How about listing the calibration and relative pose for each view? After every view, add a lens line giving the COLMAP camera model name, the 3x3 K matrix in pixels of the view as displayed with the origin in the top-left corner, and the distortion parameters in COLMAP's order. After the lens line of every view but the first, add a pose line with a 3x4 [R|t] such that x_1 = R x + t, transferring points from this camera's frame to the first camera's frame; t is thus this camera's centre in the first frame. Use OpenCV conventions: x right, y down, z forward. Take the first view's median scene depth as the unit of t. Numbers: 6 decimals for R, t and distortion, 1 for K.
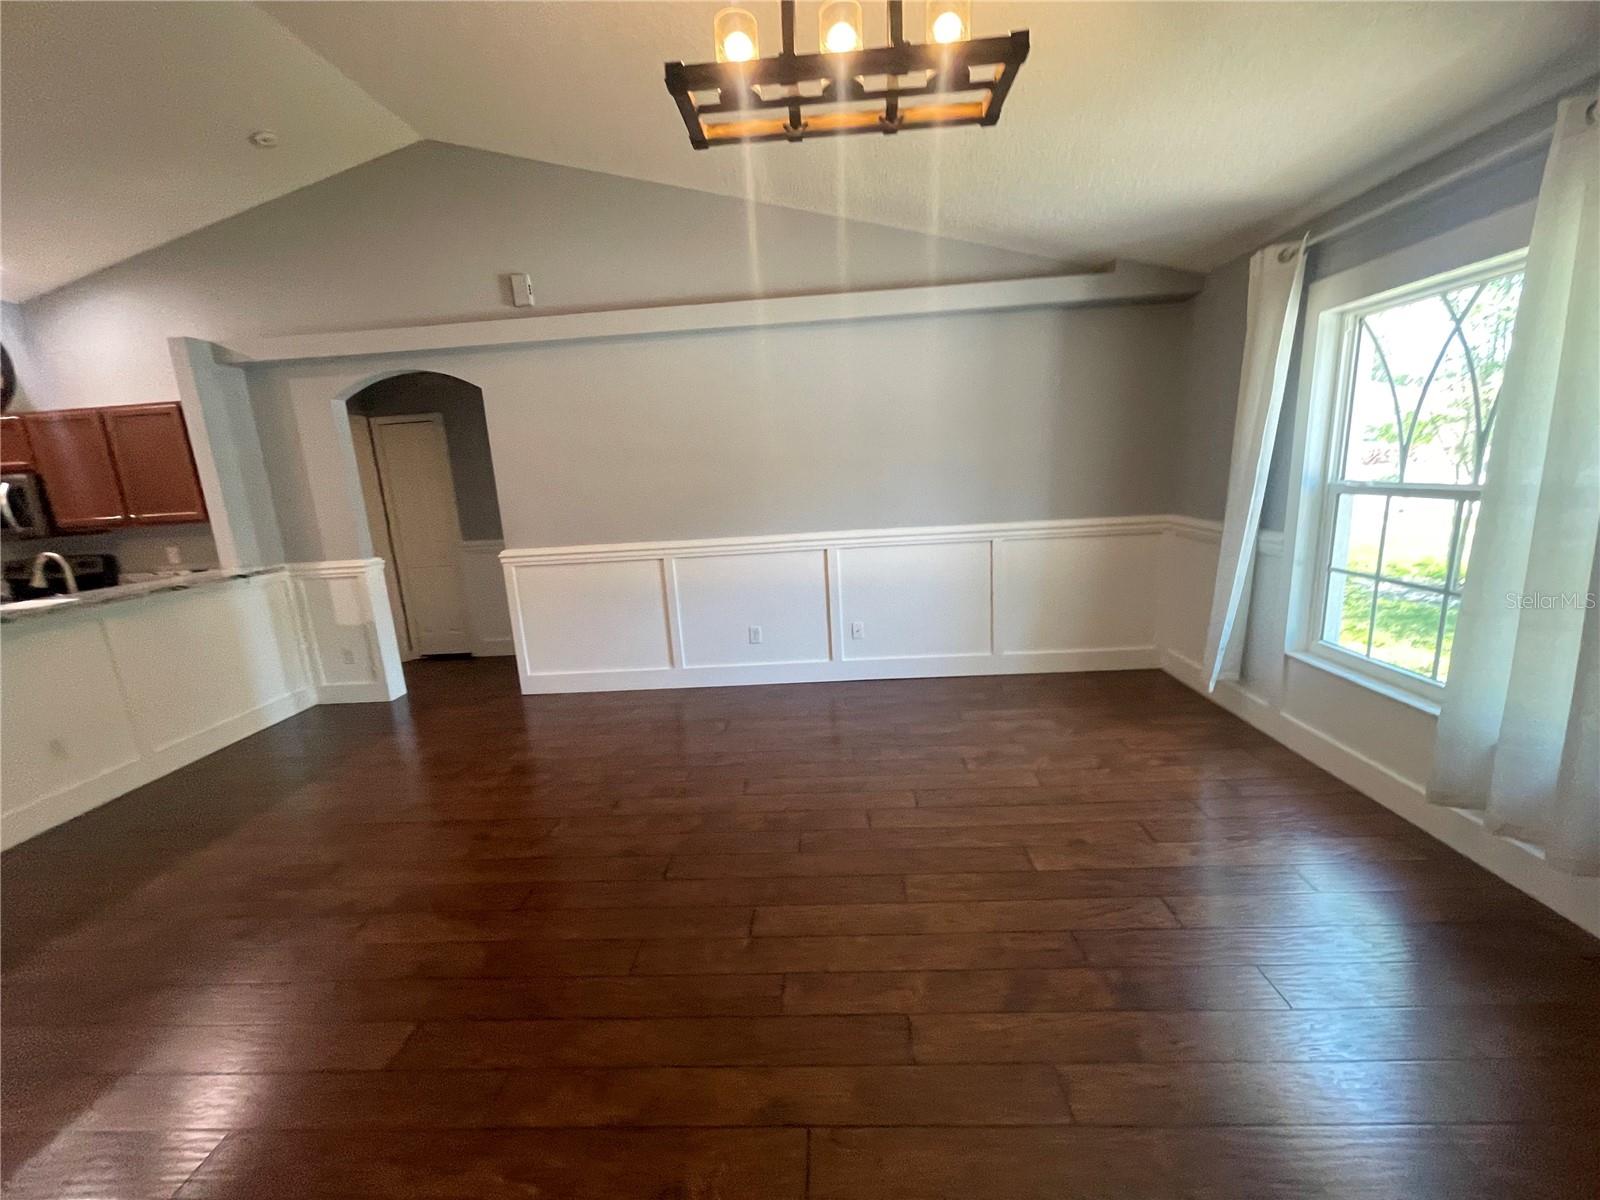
lens RADIAL K [[645.1, 0, 800.5], [0, 645.1, 602.0], [0, 0, 1]] dist [-0.001396, -0.000176]
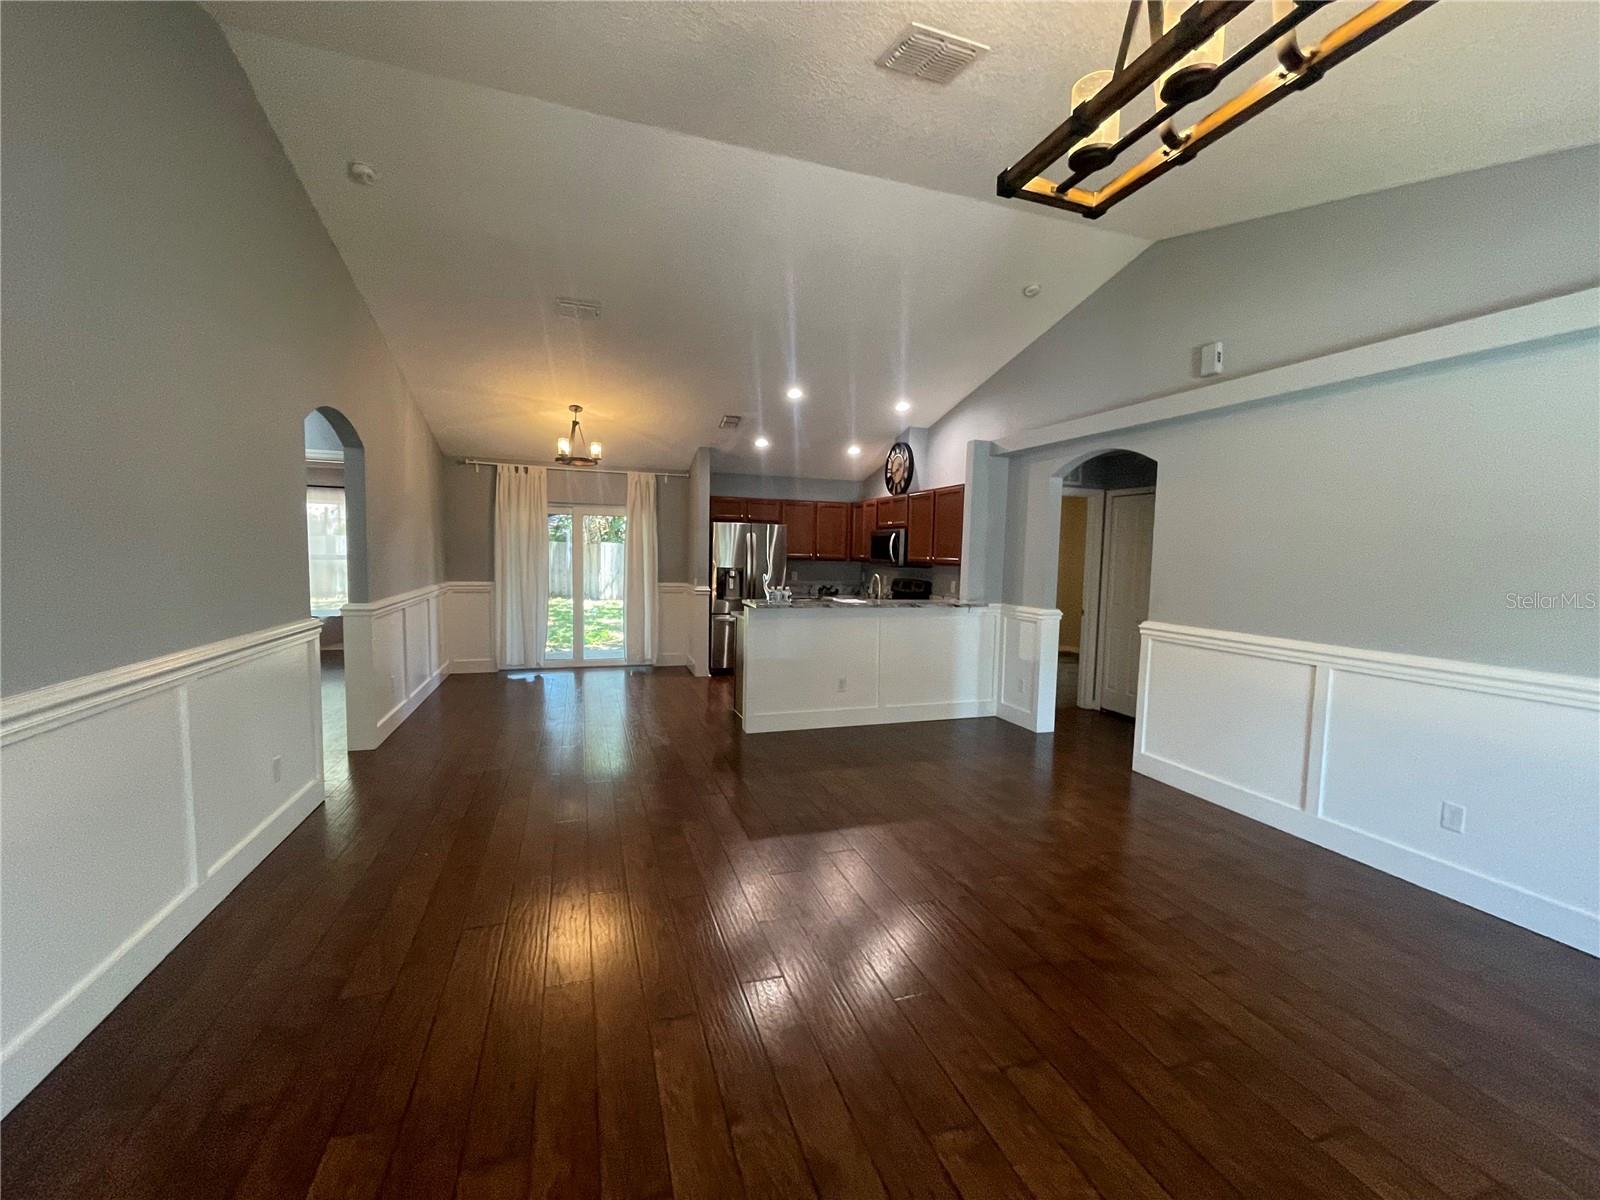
lens RADIAL K [[645.9, 0, 803.1], [0, 645.9, 602.0], [0, 0, 1]] dist [-0.002584, 0.000417]
pose [[0.367822, 0.140010, -0.919296, 0.254788], [-0.233231, 0.970890, 0.054550, -0.040746], [0.900172, 0.194344, 0.389769, 0.139157]]
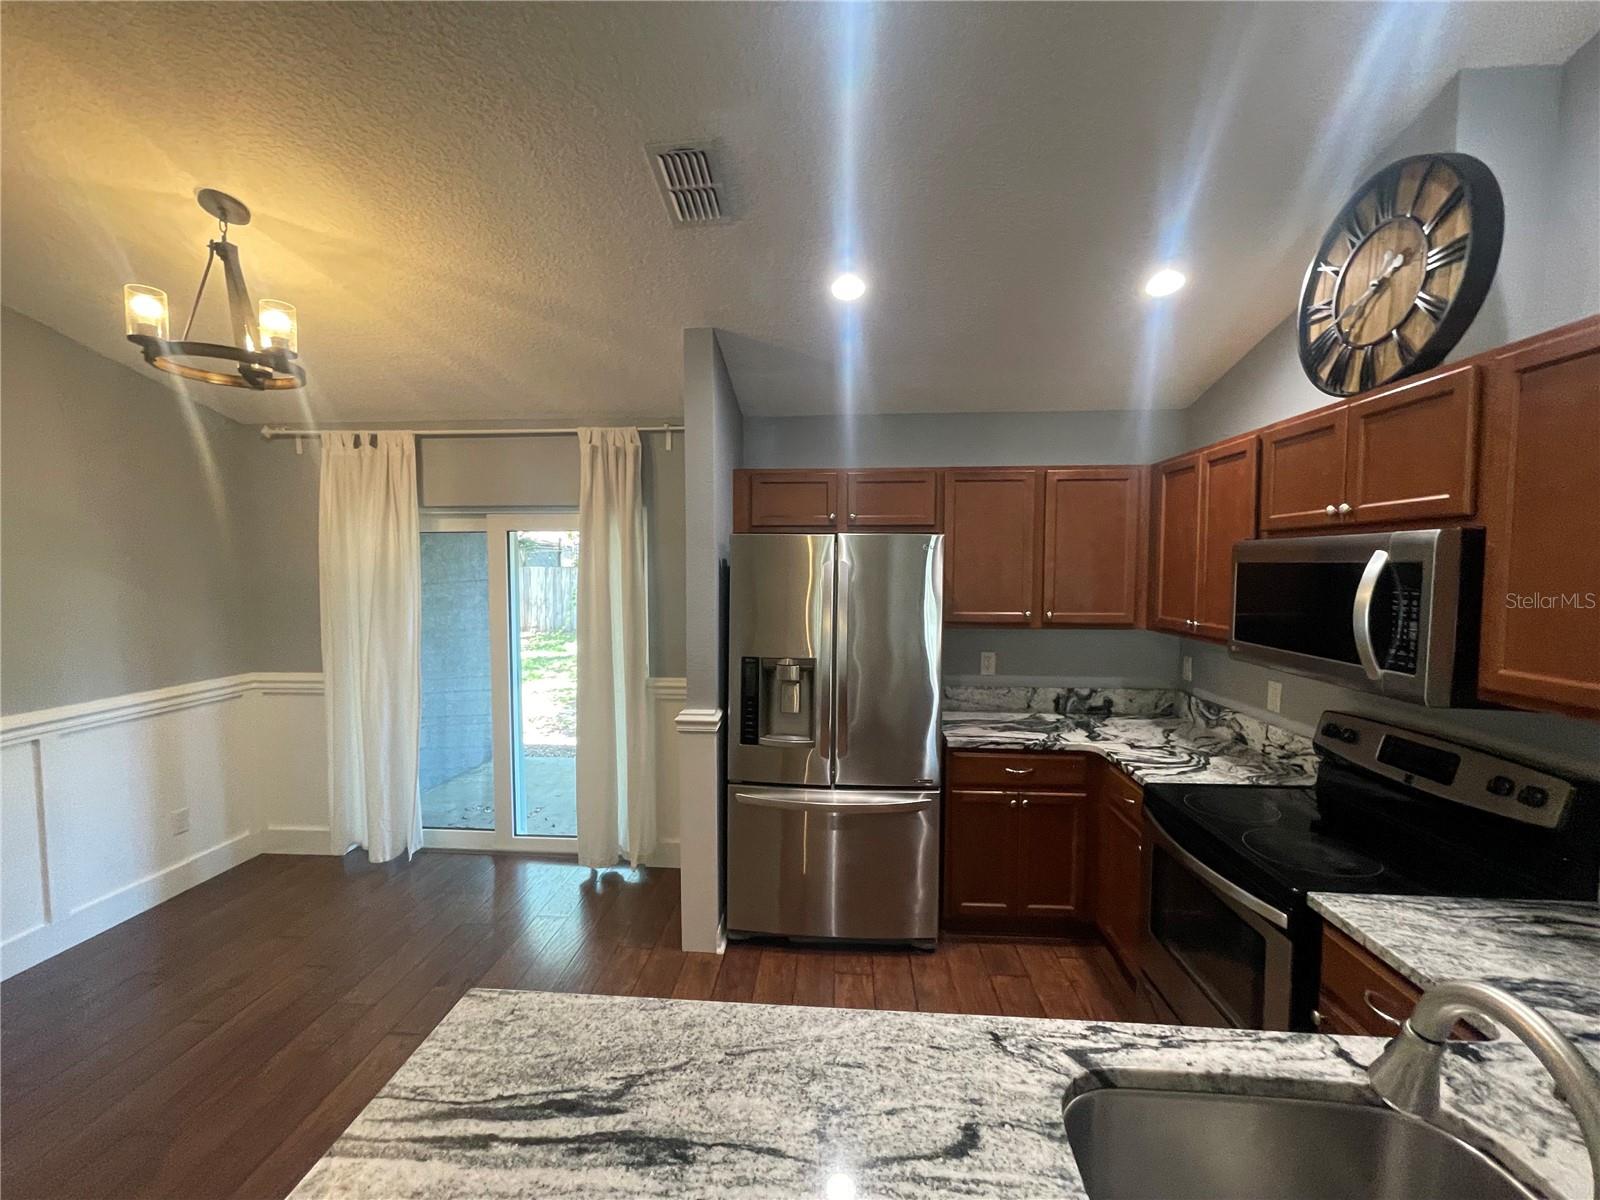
lens RADIAL K [[645.9, 0, 803.1], [0, 645.9, 602.0], [0, 0, 1]] dist [-0.002584, 0.000417]
pose [[-0.025344, 0.114643, -0.993083, -0.783086], [-0.204501, 0.971800, 0.117405, -0.120567], [0.978538, 0.206062, -0.001185, 0.622502]]
